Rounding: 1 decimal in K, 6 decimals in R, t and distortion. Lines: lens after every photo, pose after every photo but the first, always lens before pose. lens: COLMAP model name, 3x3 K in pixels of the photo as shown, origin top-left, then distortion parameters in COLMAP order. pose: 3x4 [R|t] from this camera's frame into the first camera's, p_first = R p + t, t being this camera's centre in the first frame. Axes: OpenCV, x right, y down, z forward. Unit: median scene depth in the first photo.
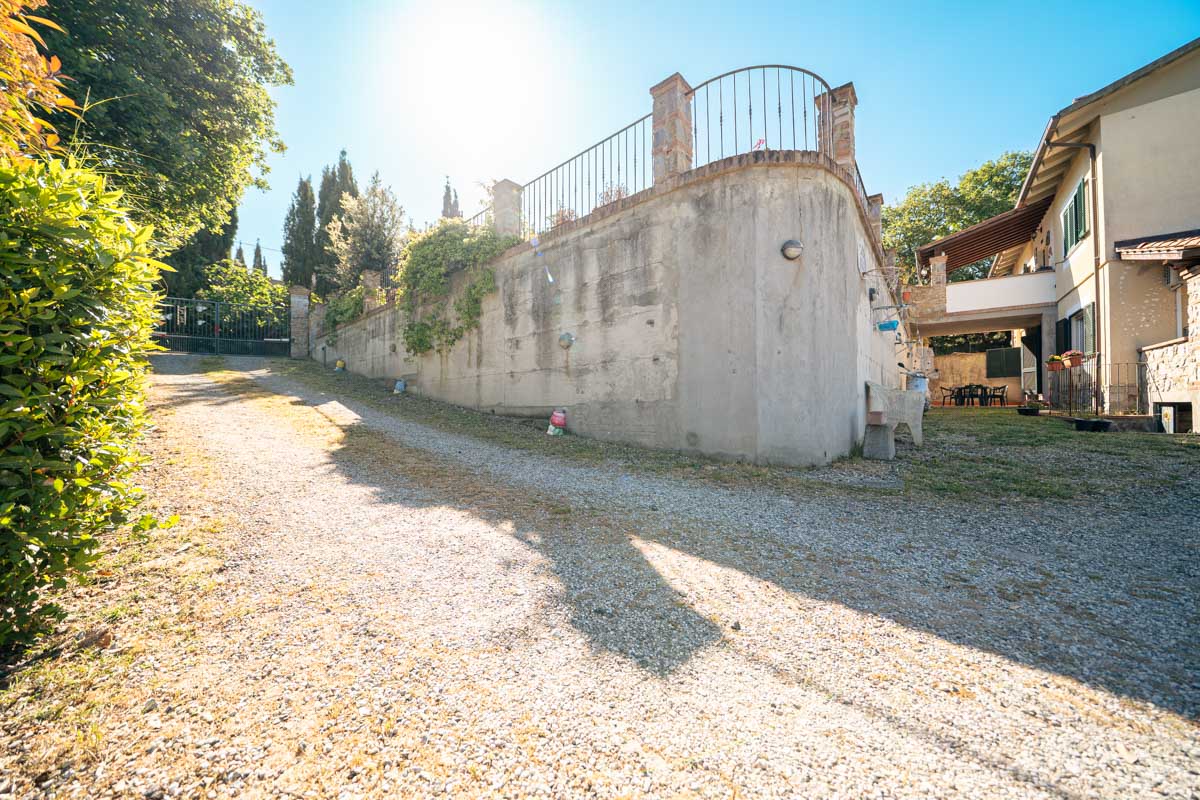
lens RADIAL K [[418.0, 0, 598.4], [0, 418.0, 401.5], [0, 0, 1]] dist [-0.020569, 0.001468]
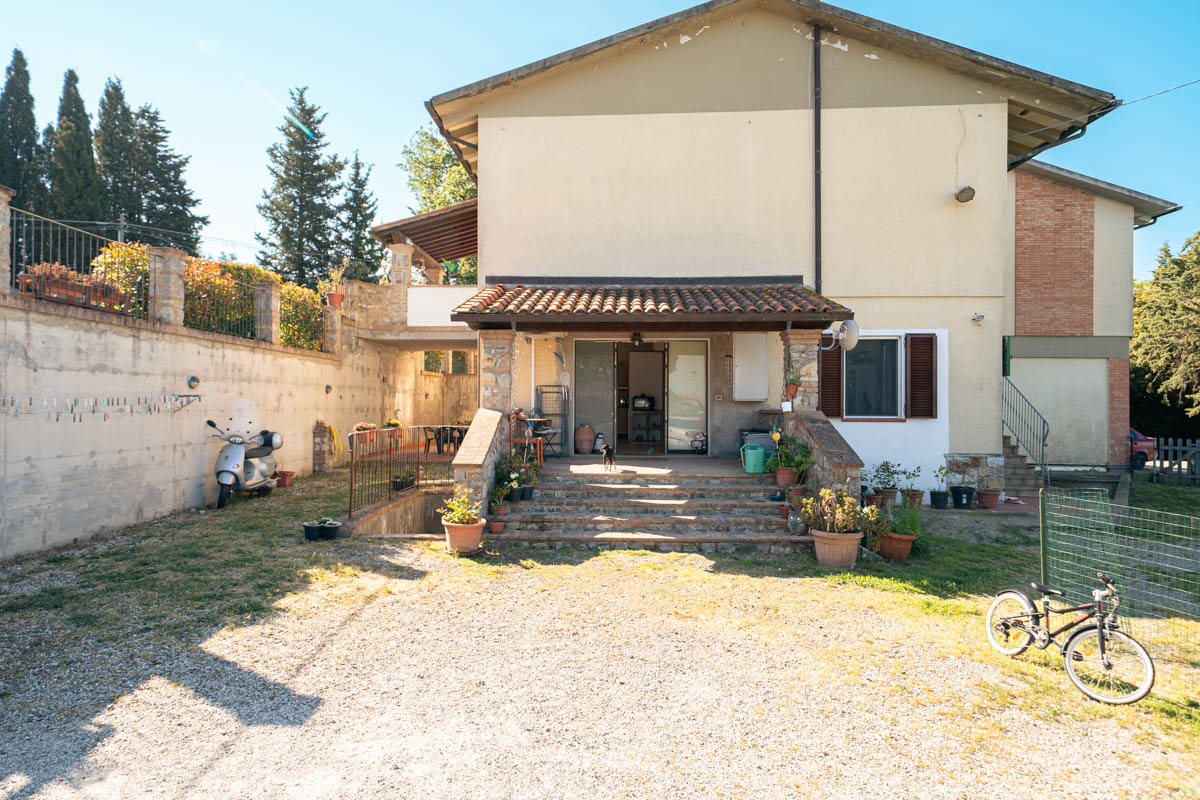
lens RADIAL K [[737.4, 0, 597.3], [0, 737.4, 399.3], [0, 0, 1]] dist [0.030605, -0.002159]
pose [[0.796764, 0.014150, 0.604125, 0.377320], [-0.012960, 0.999896, -0.006327, -0.094706], [-0.604151, -0.002788, 0.796865, -0.220877]]
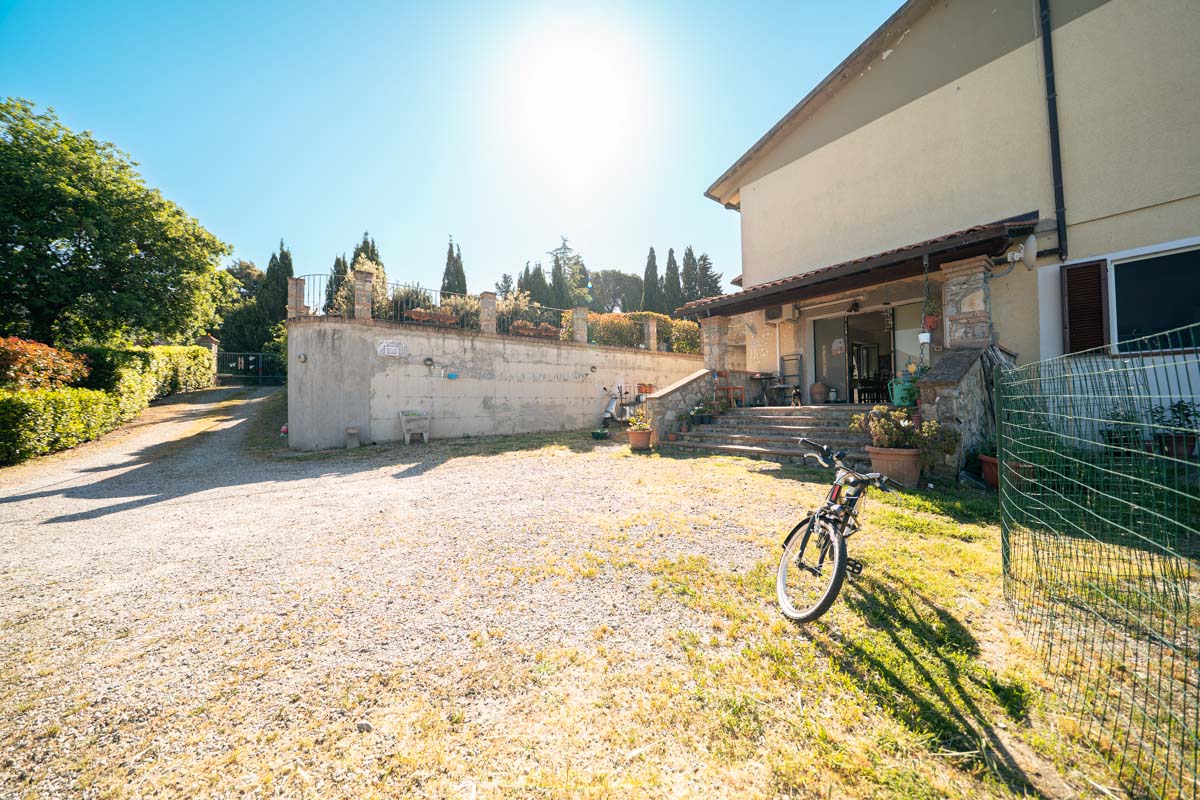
lens RADIAL K [[418.0, 0, 597.5], [0, 418.0, 398.3], [0, 0, 1]] dist [-0.020569, 0.001468]
pose [[0.967182, -0.012921, -0.253757, 0.780883], [0.008445, 0.999789, -0.018718, -0.024568], [0.253946, 0.015961, 0.967087, -0.238815]]
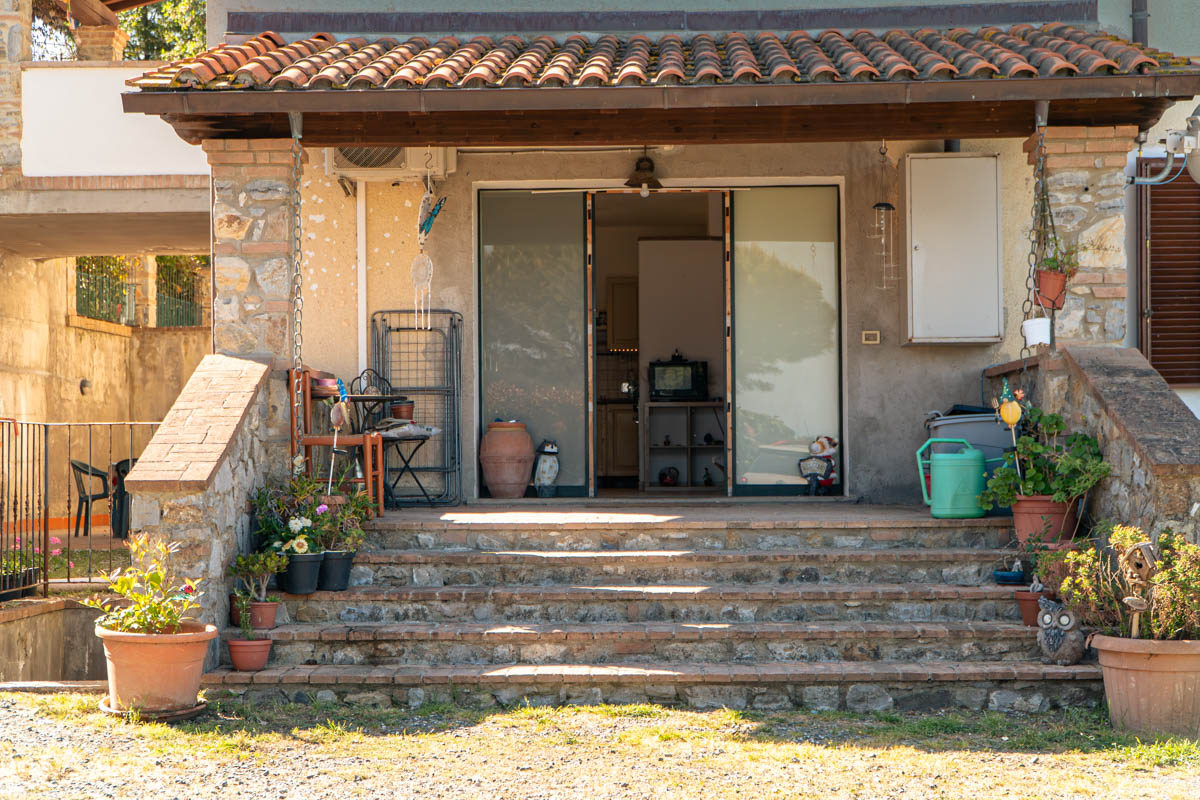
lens RADIAL K [[2092.2, 0, 601.4], [0, 2092.2, 408.3], [0, 0, 1]] dist [0.115328, 0.000000]
pose [[0.793904, 0.015763, 0.607838, 0.375485], [-0.000491, 0.999680, -0.025283, -0.043867], [-0.608042, 0.019773, 0.793658, -0.266358]]
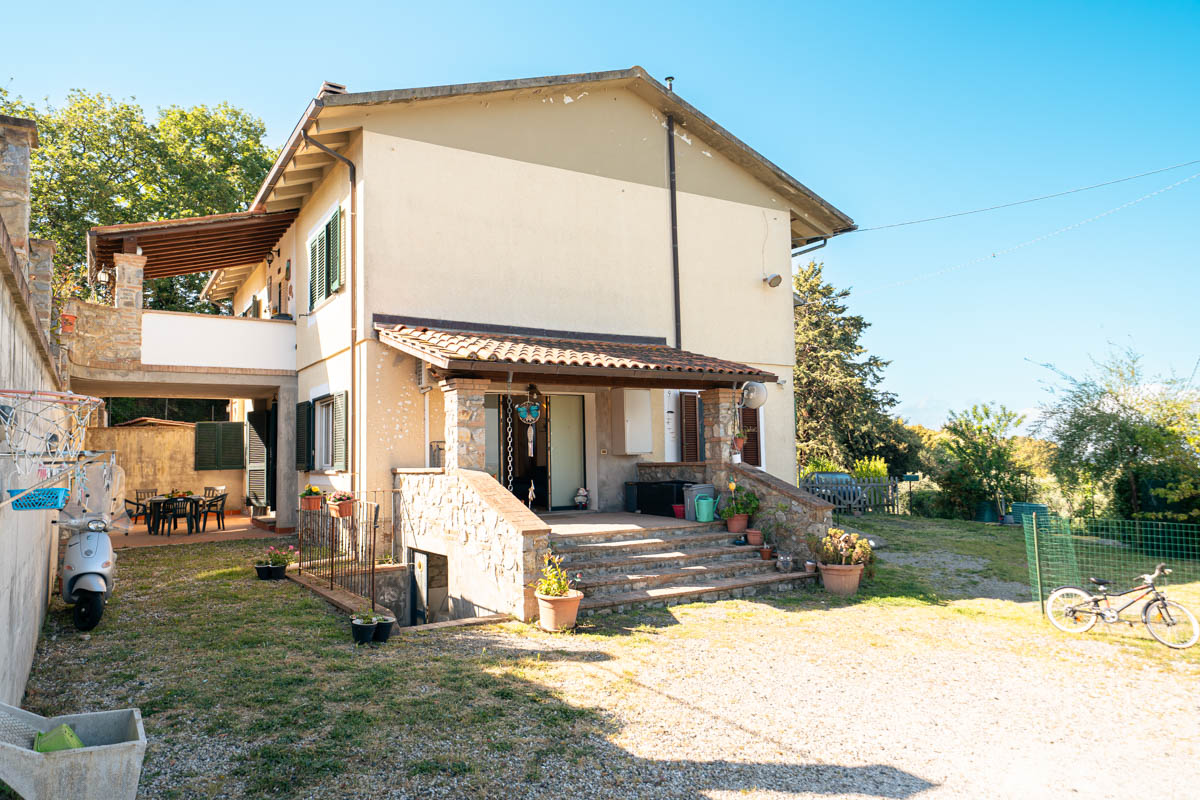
lens RADIAL K [[782.3, 0, 599.4], [0, 782.3, 402.6], [0, 0, 1]] dist [0.020264, 0.004747]
pose [[0.314903, 0.064683, 0.946917, 0.089305], [0.011089, 0.997356, -0.071816, -0.095668], [-0.949059, 0.033115, 0.313354, 0.144967]]
